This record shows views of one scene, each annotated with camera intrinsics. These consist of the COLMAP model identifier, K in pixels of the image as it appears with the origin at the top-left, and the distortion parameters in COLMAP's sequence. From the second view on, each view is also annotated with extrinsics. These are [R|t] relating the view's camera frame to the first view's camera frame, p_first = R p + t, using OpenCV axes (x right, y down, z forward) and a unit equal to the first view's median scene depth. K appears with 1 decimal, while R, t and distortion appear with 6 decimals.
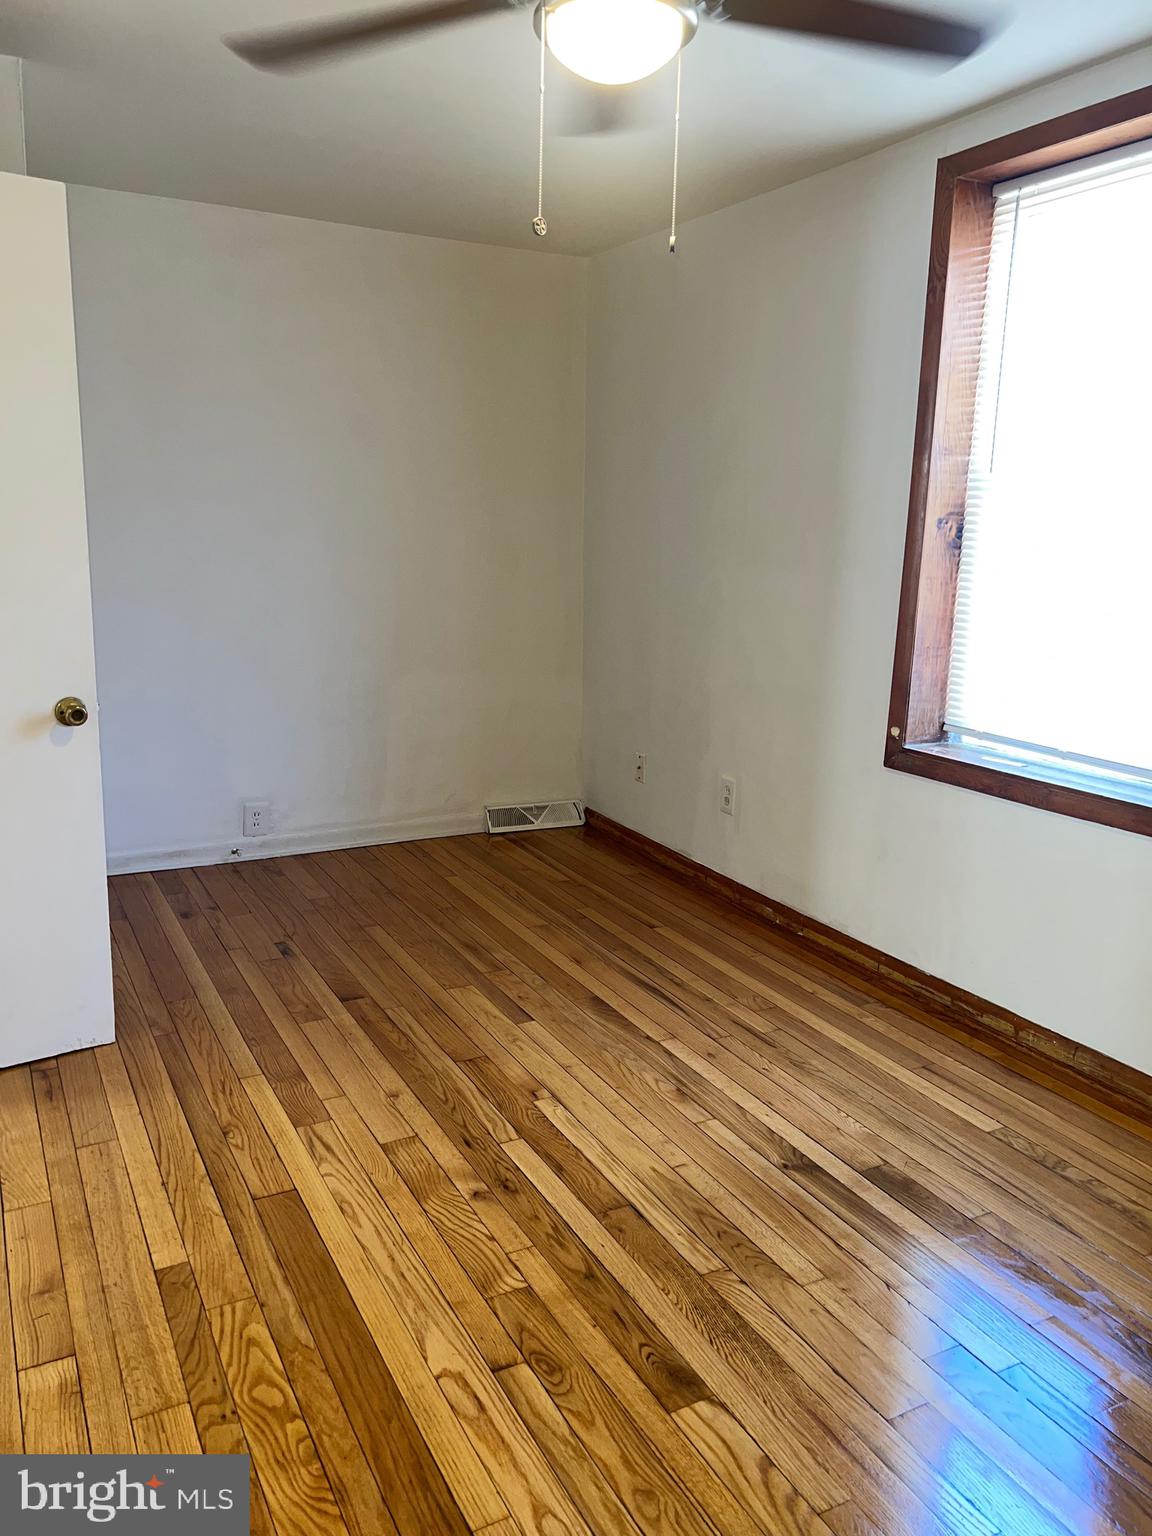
lens RADIAL K [[1154.4, 0, 571.4], [0, 1154.4, 778.2], [0, 0, 1]] dist [0.055995, -0.063520]
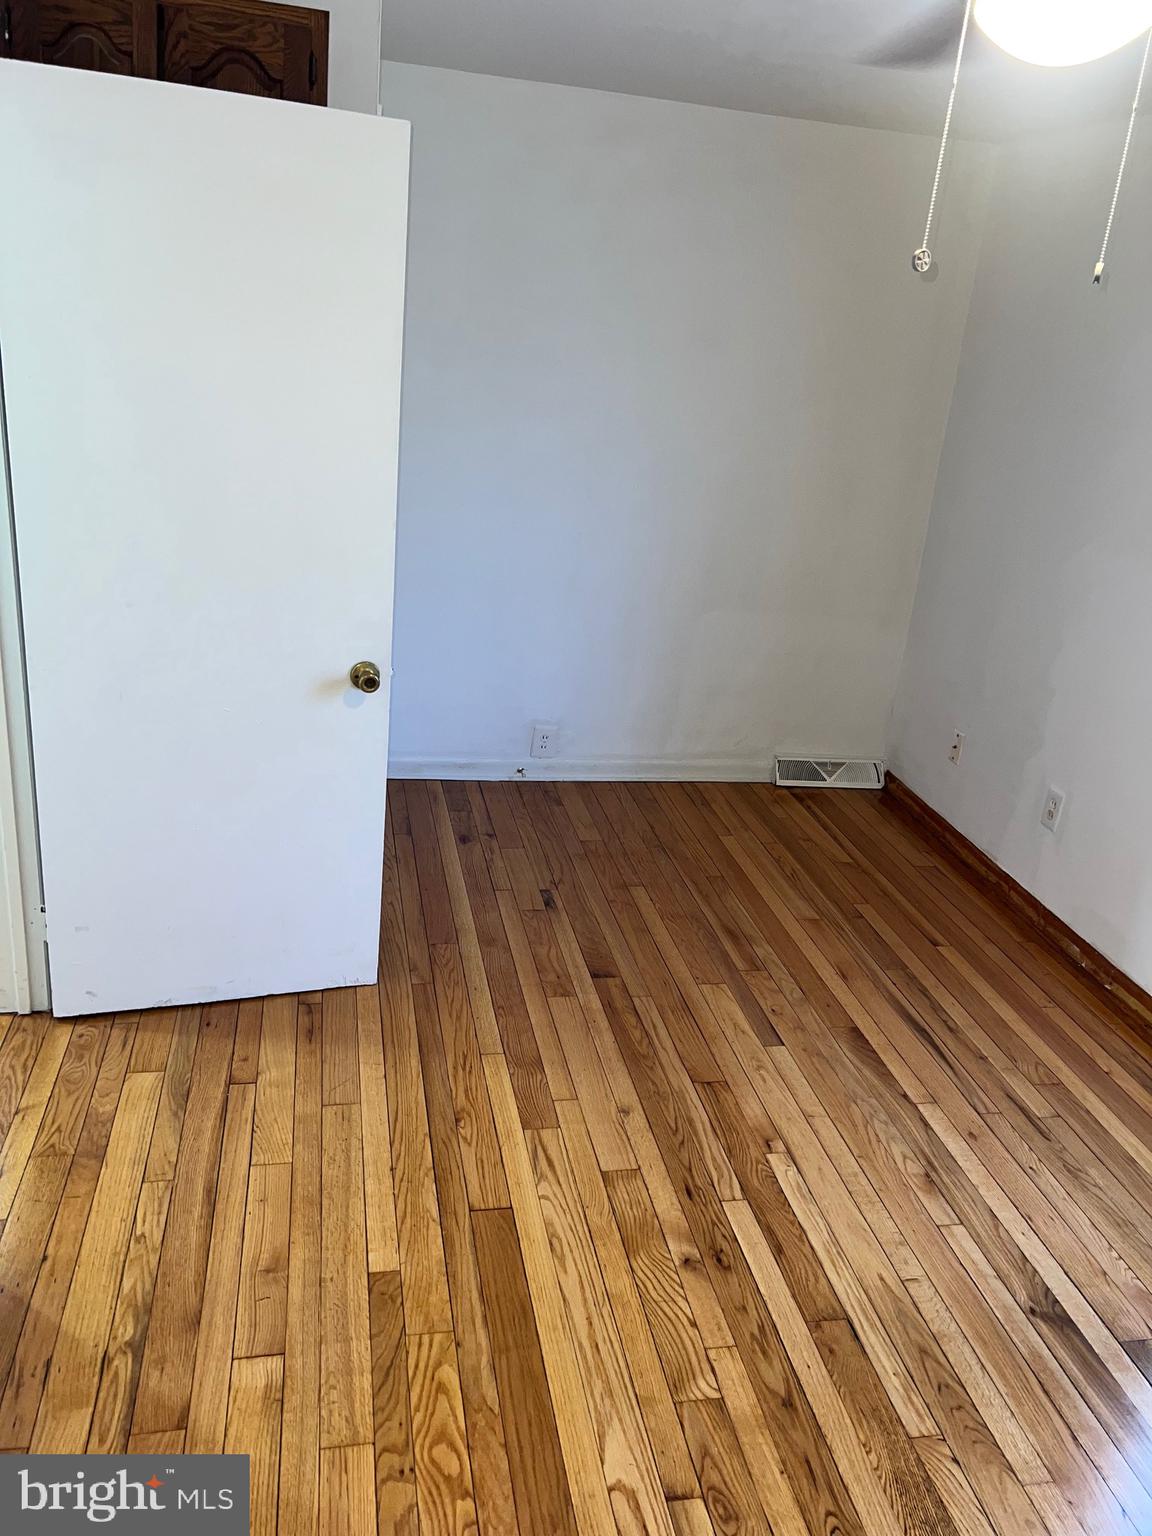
lens RADIAL K [[1154.4, 0, 571.4], [0, 1154.4, 778.2], [0, 0, 1]] dist [0.055995, -0.063520]
pose [[0.955899, 0.163778, -0.243790, -0.003660], [-0.128131, 0.979474, 0.155608, -0.162603], [0.264271, -0.117508, 0.957263, 0.091823]]
